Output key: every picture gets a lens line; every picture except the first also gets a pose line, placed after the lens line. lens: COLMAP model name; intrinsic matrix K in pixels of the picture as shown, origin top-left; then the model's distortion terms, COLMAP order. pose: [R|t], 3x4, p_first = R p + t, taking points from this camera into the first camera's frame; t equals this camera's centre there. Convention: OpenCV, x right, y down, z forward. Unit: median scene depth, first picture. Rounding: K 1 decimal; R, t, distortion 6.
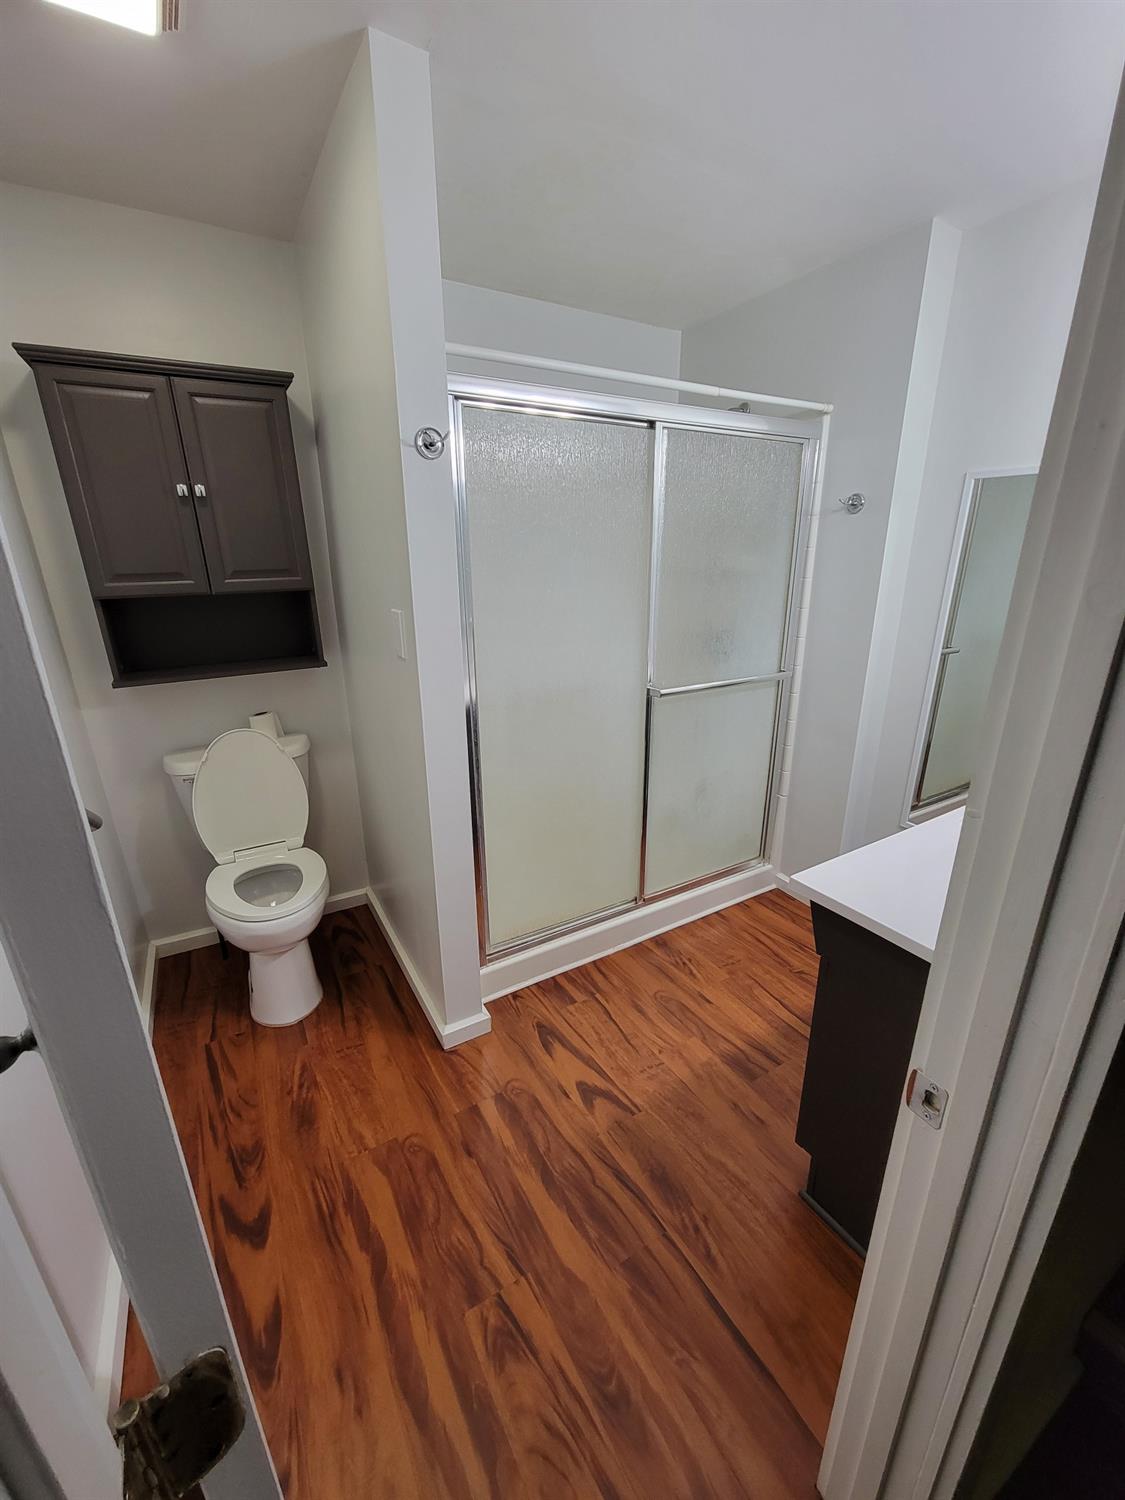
lens RADIAL K [[608.2, 0, 567.4], [0, 608.2, 754.6], [0, 0, 1]] dist [-0.000309, -0.000712]
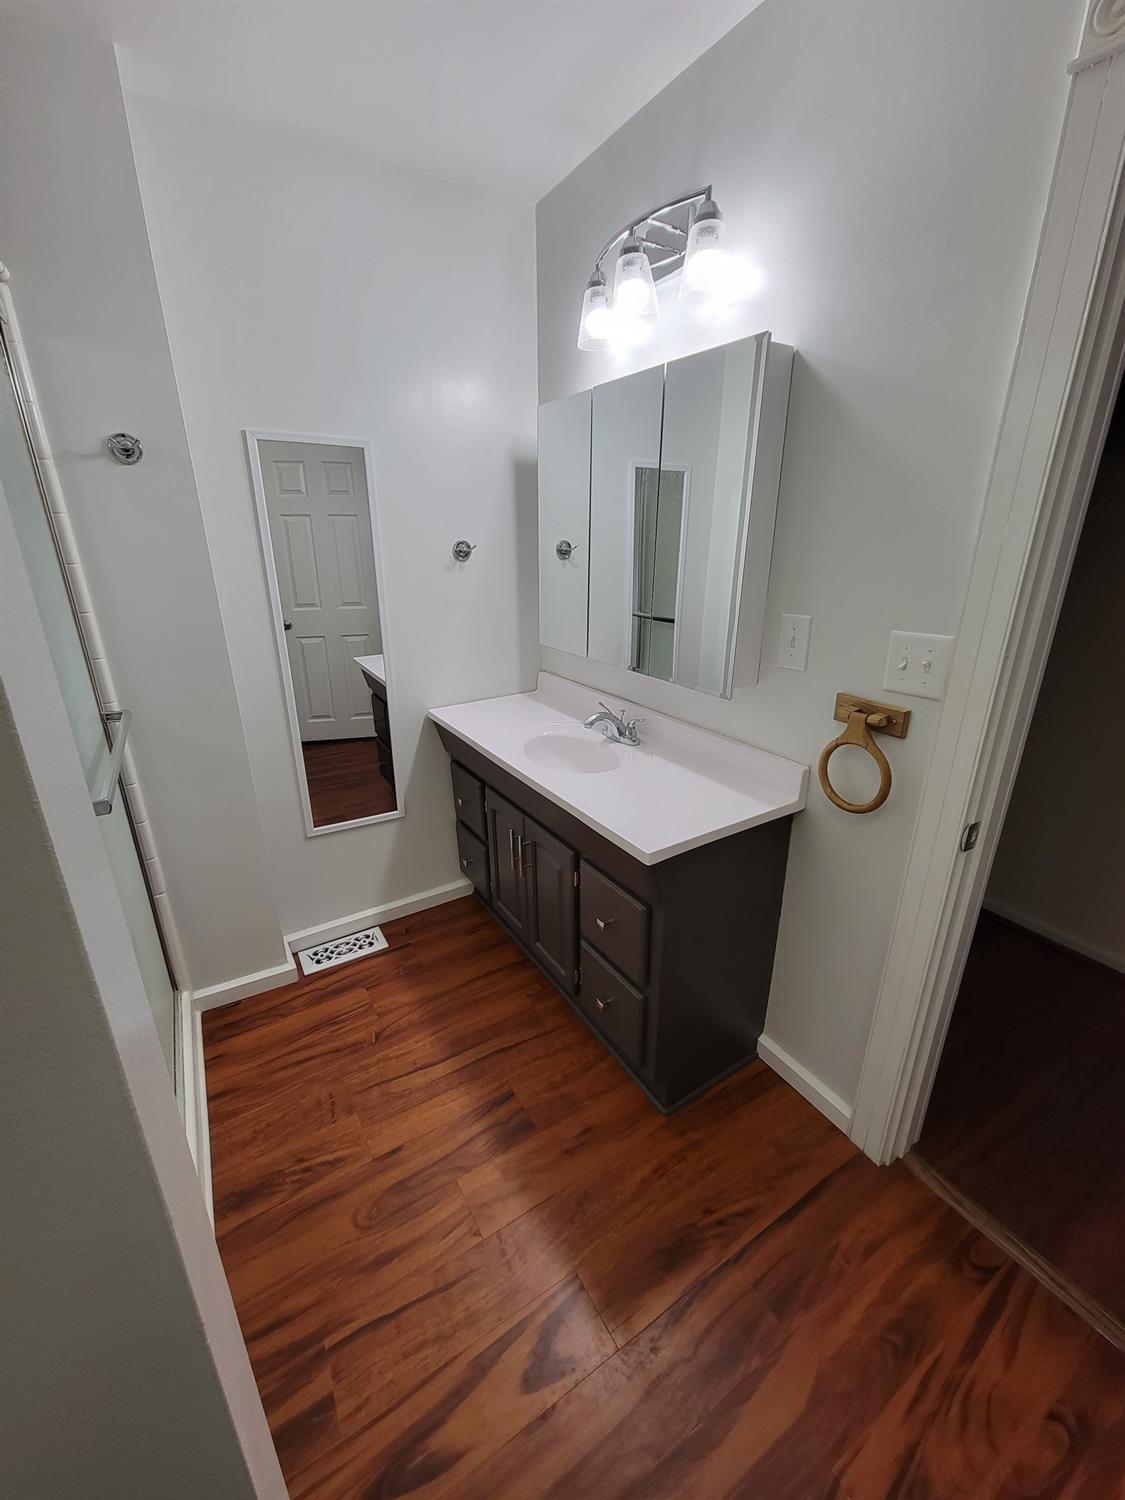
lens RADIAL K [[608.2, 0, 567.4], [0, 608.2, 754.6], [0, 0, 1]] dist [-0.000309, -0.000712]
pose [[-0.016665, -0.323437, 0.946103, -0.342393], [0.319569, 0.894880, 0.311555, -0.194652], [-0.947417, 0.307537, 0.088447, 0.694995]]
